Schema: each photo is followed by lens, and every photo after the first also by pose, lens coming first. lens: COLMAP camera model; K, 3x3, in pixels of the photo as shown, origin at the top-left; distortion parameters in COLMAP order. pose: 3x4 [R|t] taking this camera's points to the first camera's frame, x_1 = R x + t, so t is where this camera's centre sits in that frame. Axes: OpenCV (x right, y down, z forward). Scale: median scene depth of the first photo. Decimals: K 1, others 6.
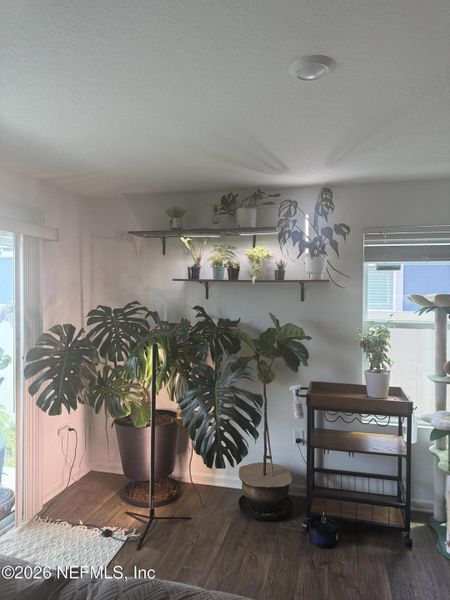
lens RADIAL K [[421.8, 0, 225.0], [0, 421.8, 300.0], [0, 0, 1]] dist [0.121221, -0.193754]
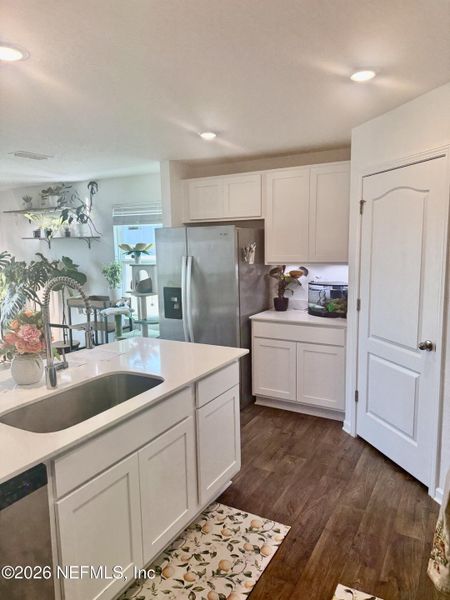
lens RADIAL K [[421.8, 0, 225.0], [0, 421.8, 300.0], [0, 0, 1]] dist [0.121221, -0.193754]
pose [[0.967403, 0.008380, -0.253102, 1.154068], [0.019155, 0.994168, 0.106130, 0.033812], [0.252516, -0.107519, 0.961601, -0.542671]]
